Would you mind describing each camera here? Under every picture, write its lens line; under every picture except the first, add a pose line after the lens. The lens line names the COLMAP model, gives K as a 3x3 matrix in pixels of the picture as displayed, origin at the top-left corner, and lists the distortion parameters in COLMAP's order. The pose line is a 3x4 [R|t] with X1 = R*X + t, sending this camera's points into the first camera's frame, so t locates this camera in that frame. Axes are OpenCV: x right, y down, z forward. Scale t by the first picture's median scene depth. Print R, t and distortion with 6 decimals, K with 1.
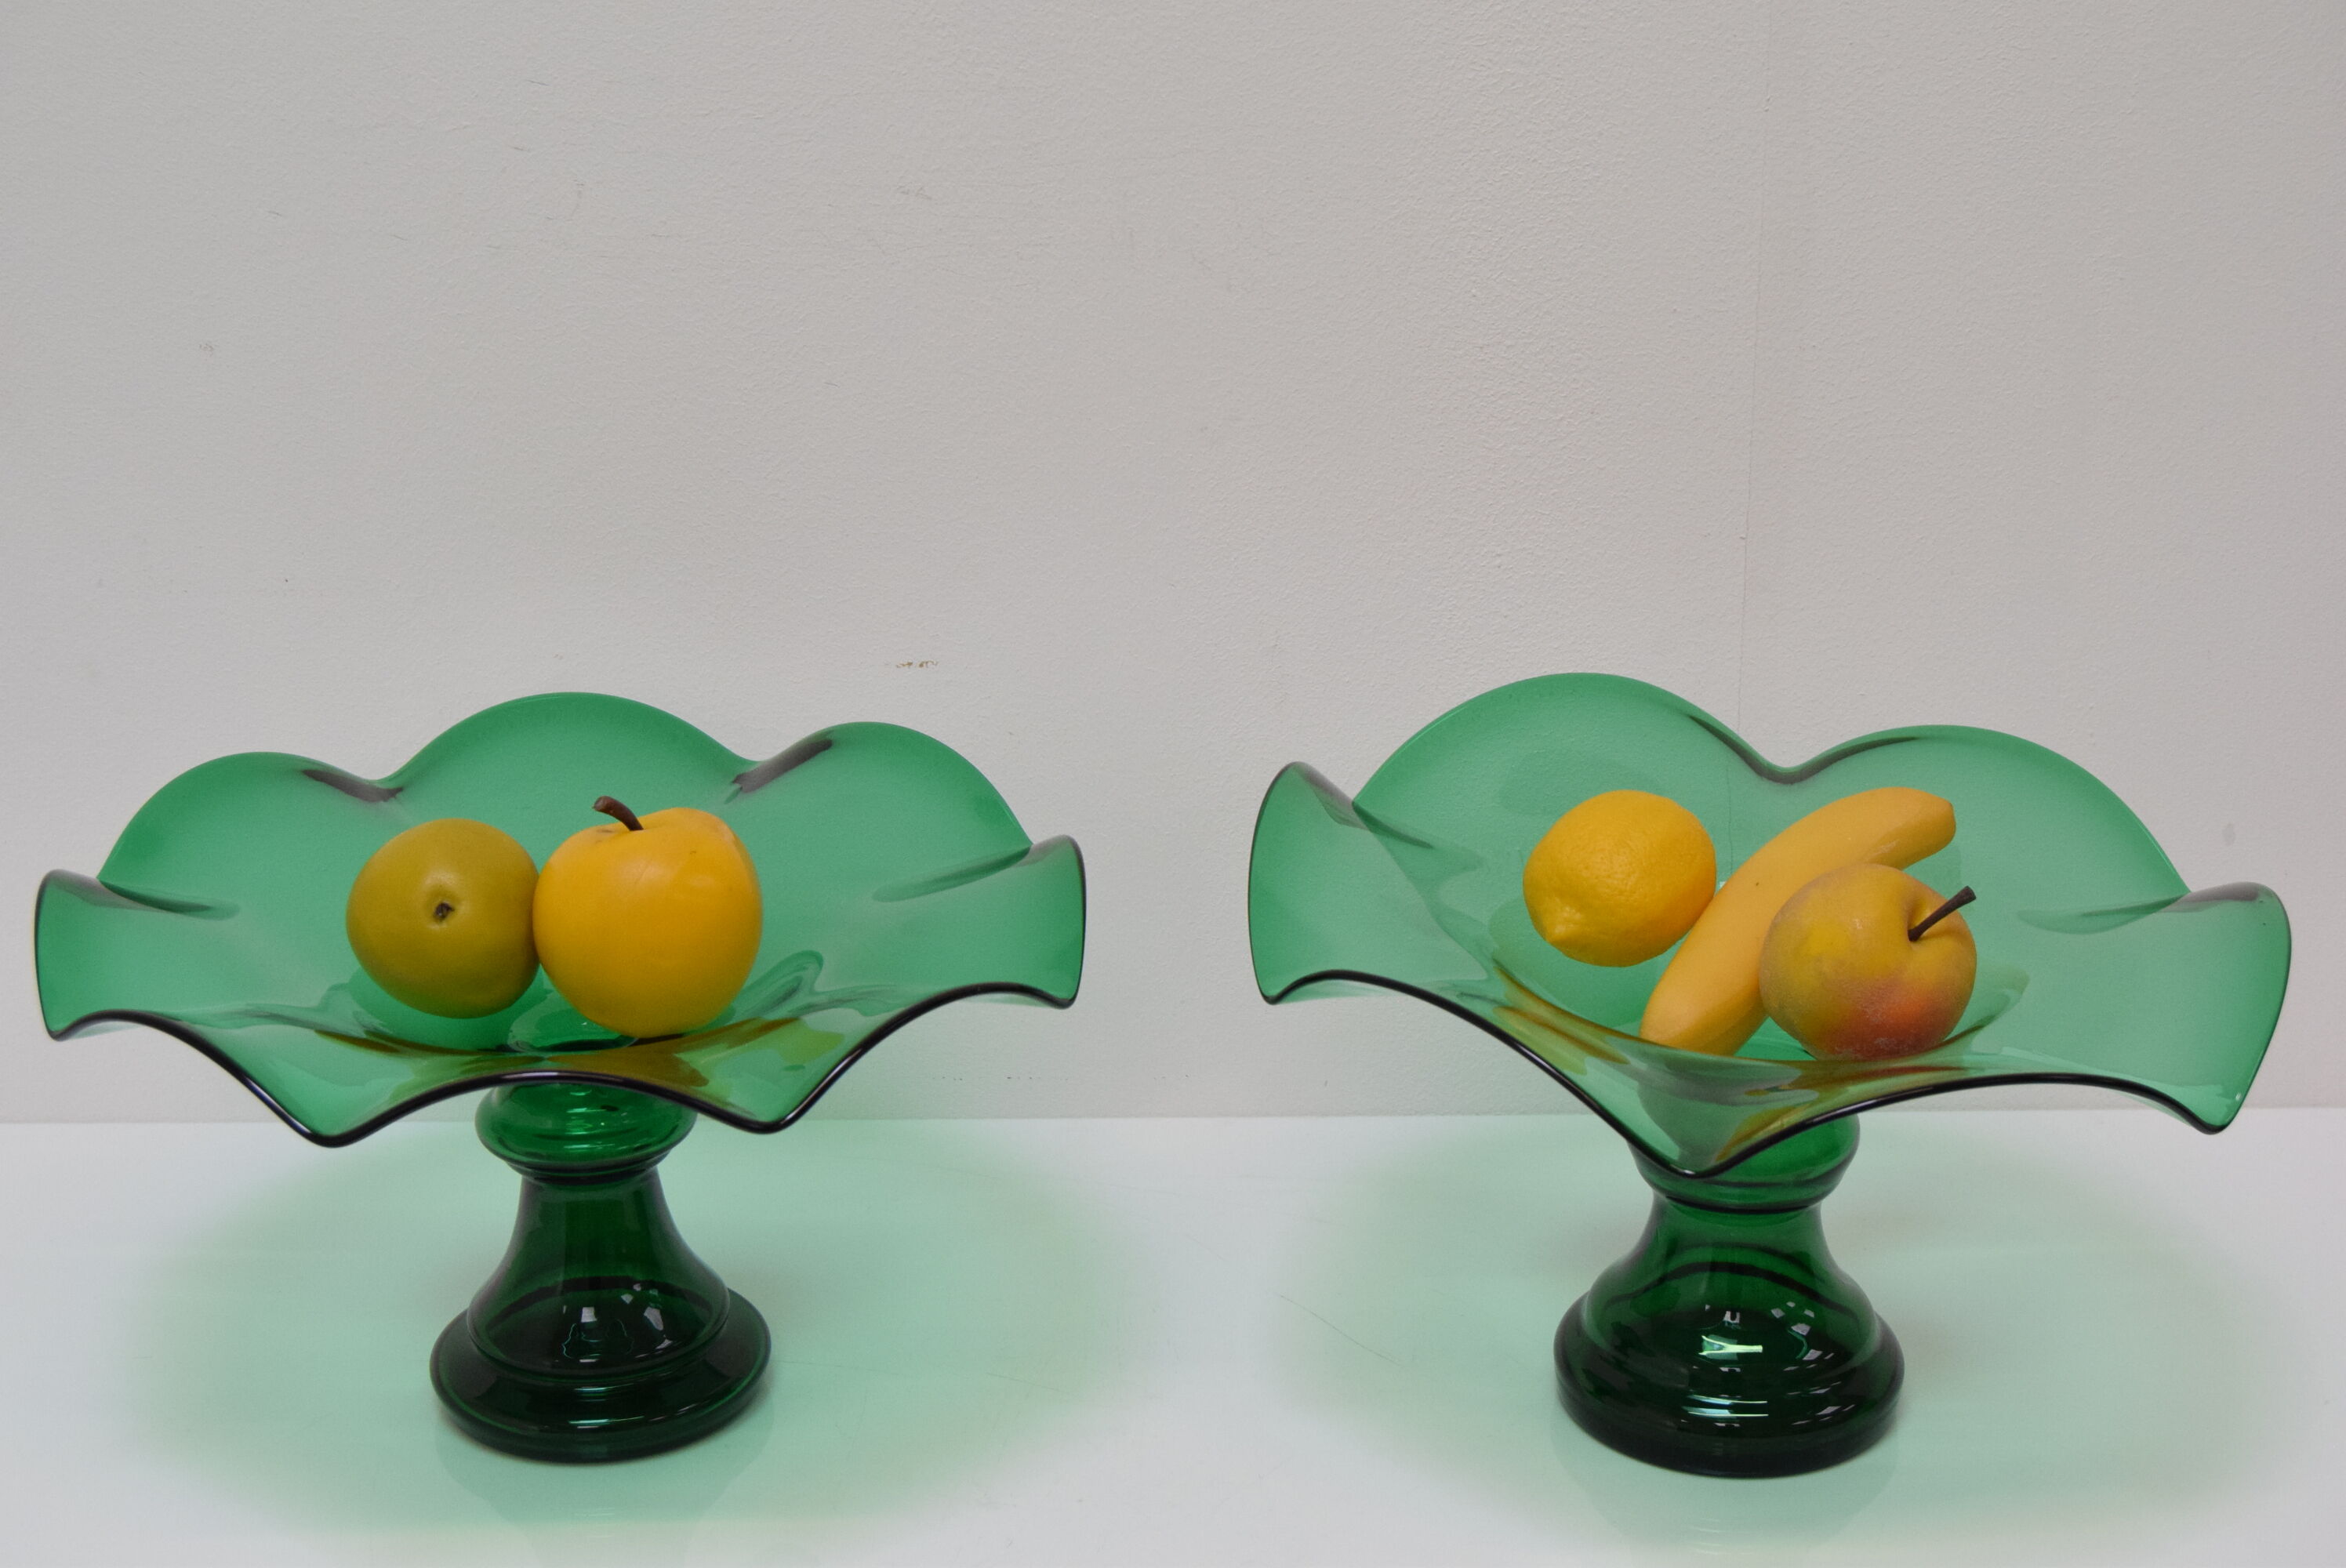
lens RADIAL K [[3773.0, 0, 1173.0], [0, 3773.0, 784.0], [0, 0, 1]] dist [0.000705, -0.117817]
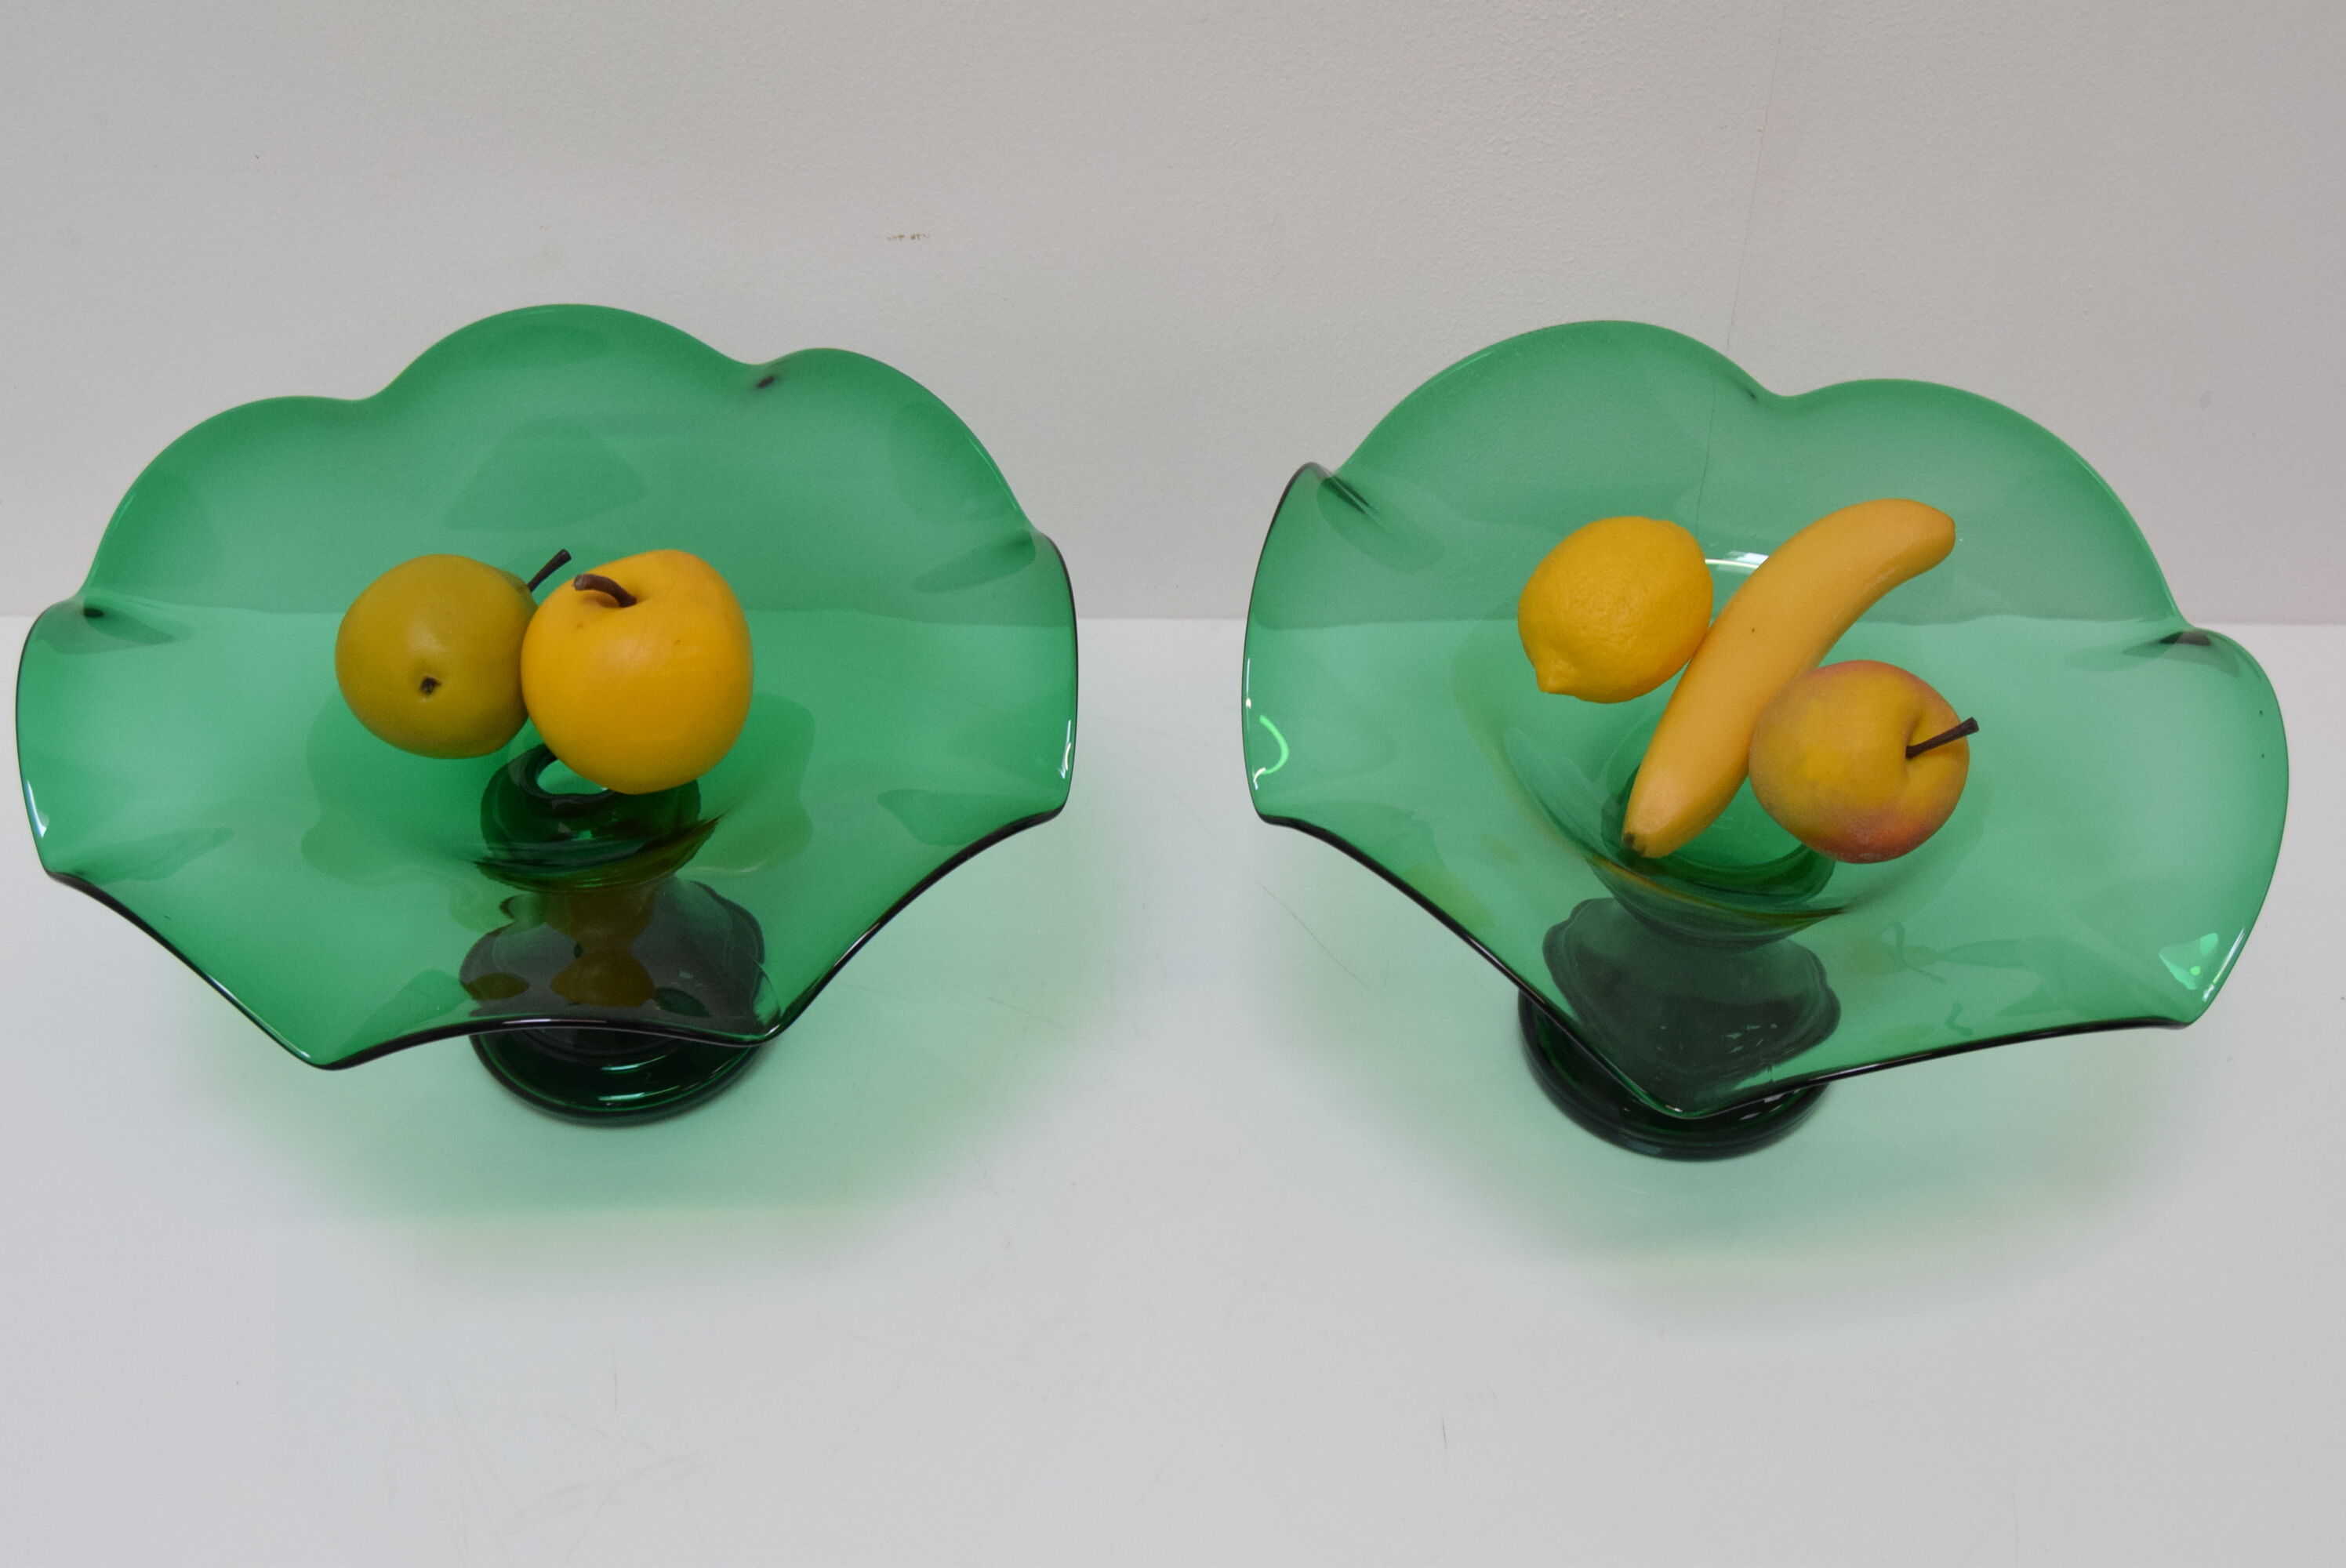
lens RADIAL K [[2968.8, 0, 1173.0], [0, 2968.8, 784.0], [0, 0, 1]] dist [-0.025268, -0.050297]
pose [[0.999907, 0.011576, 0.007150, -0.003241], [-0.013527, 0.902387, 0.430715, -0.267575], [-0.001466, -0.430772, 0.902460, 0.272827]]
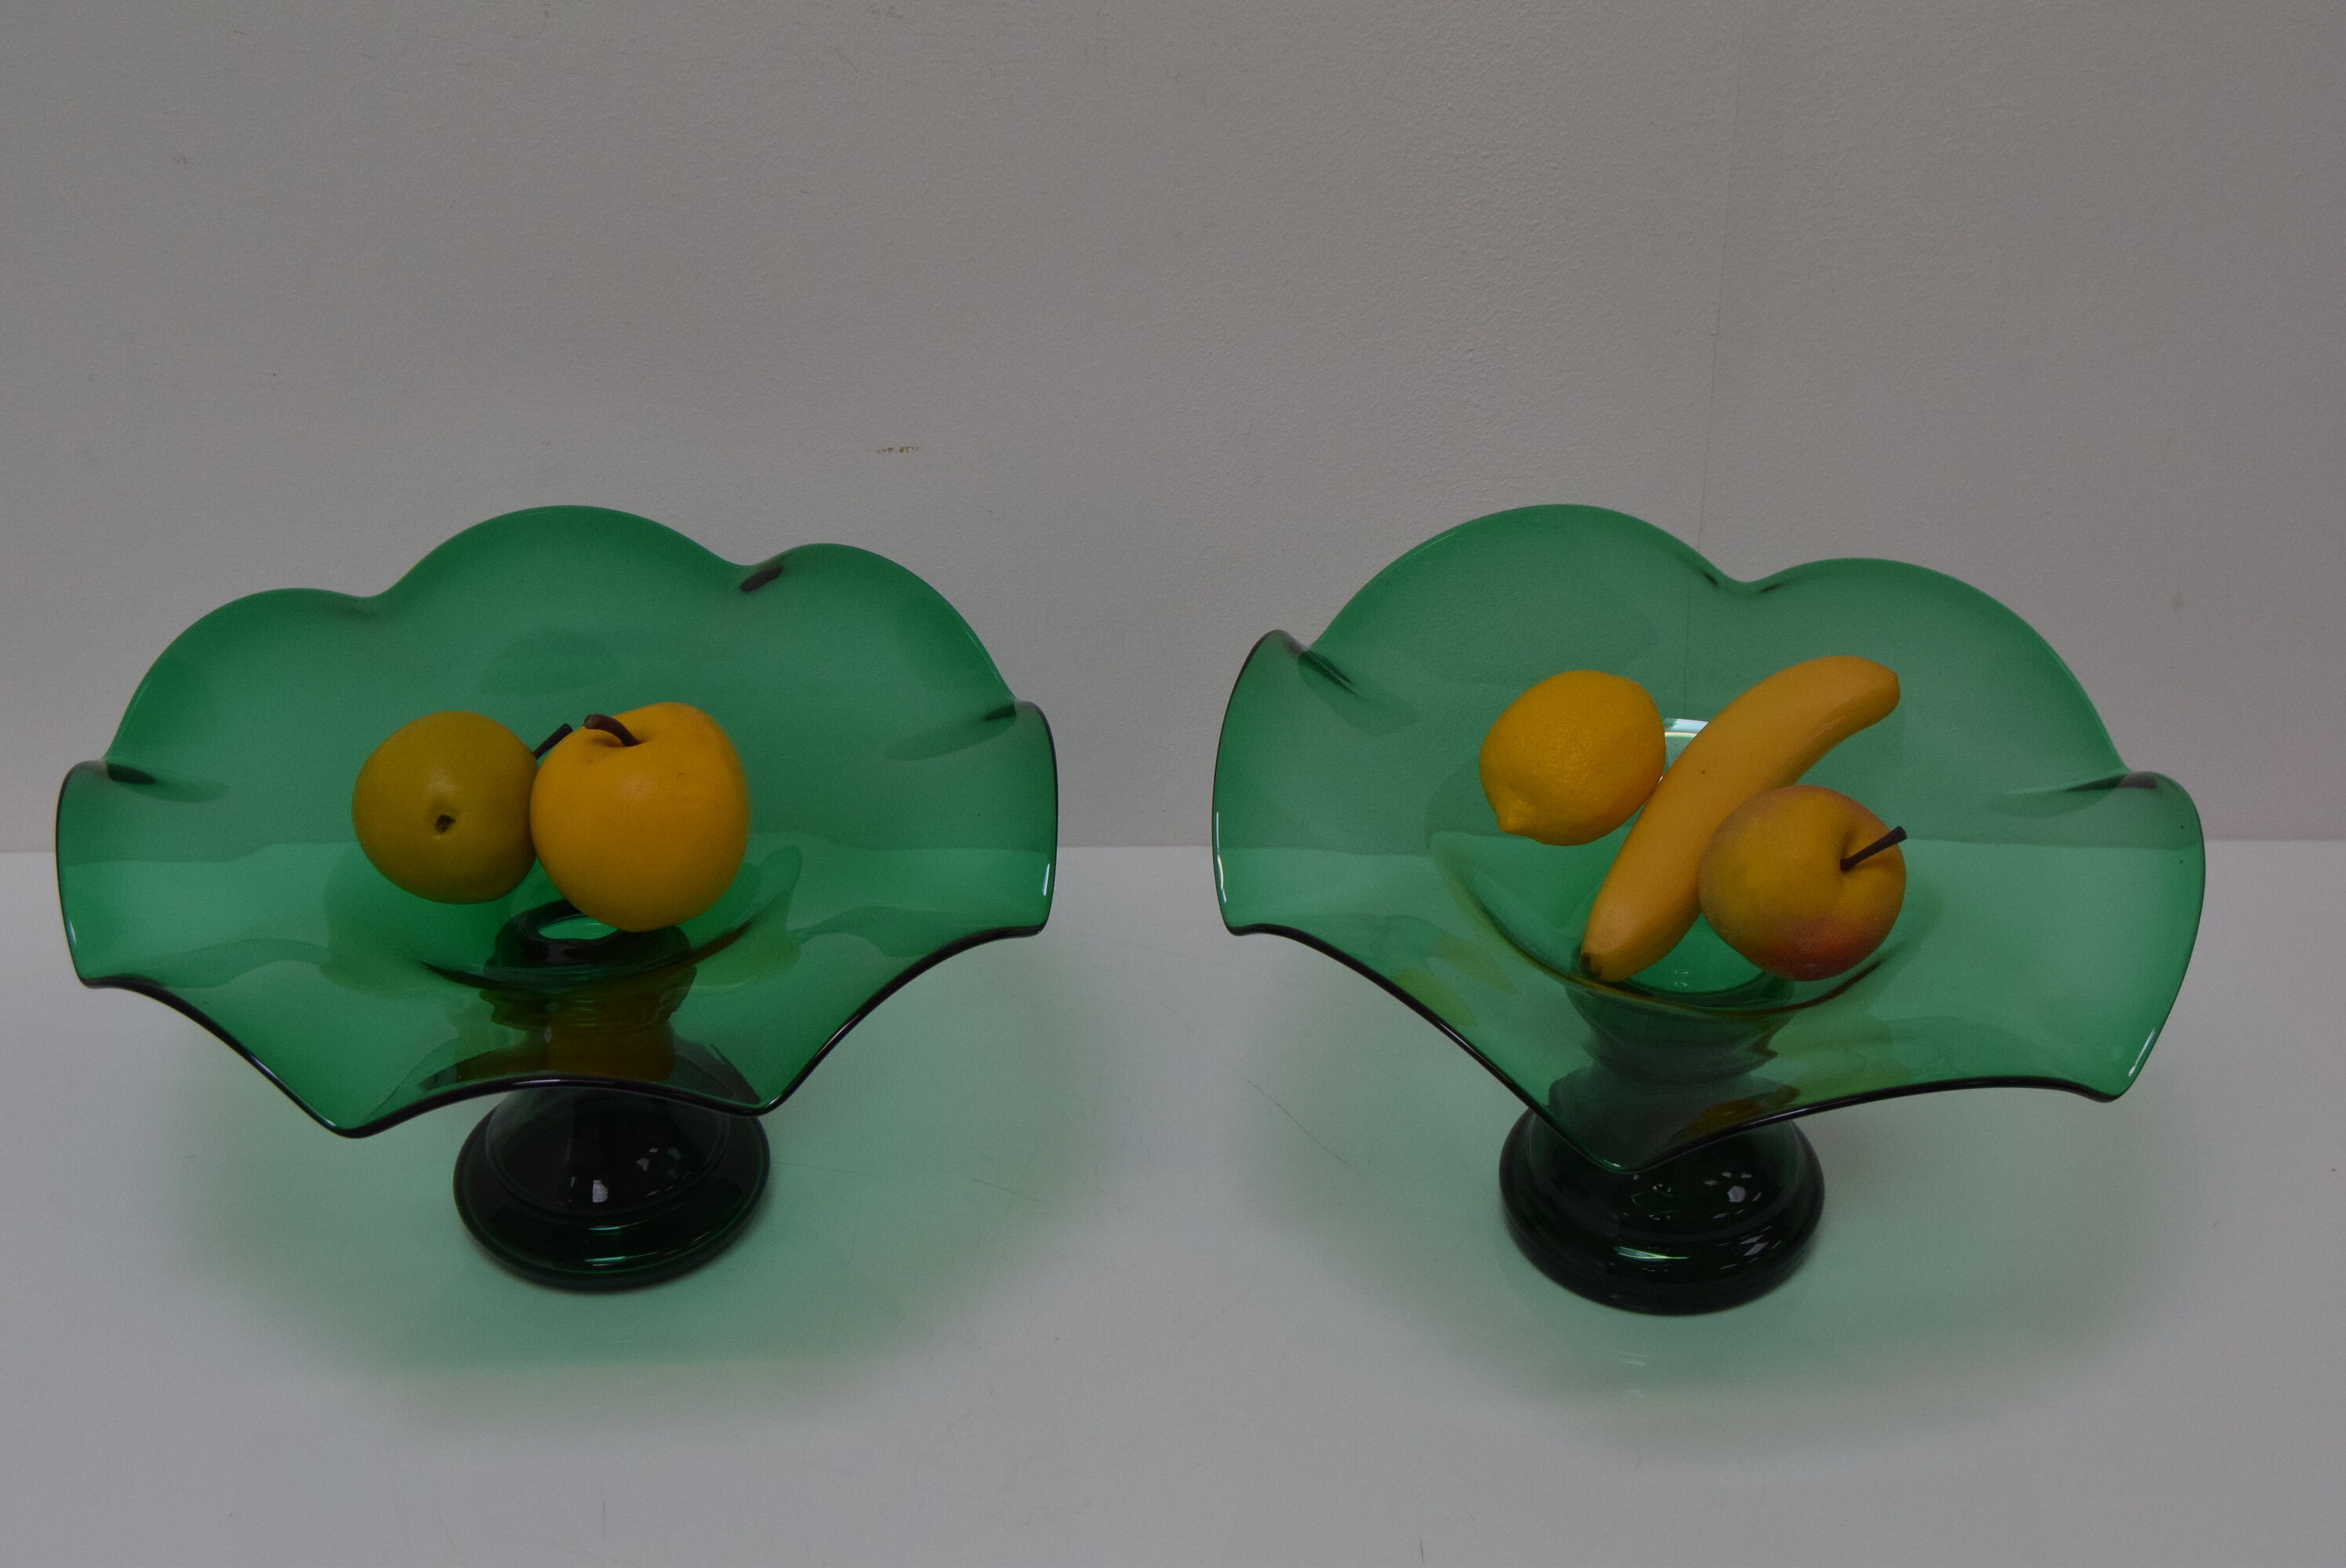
lens RADIAL K [[3773.0, 0, 1173.0], [0, 3773.0, 784.0], [0, 0, 1]] dist [0.000705, -0.117817]
pose [[0.999975, 0.002427, -0.006642, 0.015180], [-0.000586, 0.964447, 0.264276, -0.241748], [0.007047, -0.264266, 0.964424, -0.006006]]
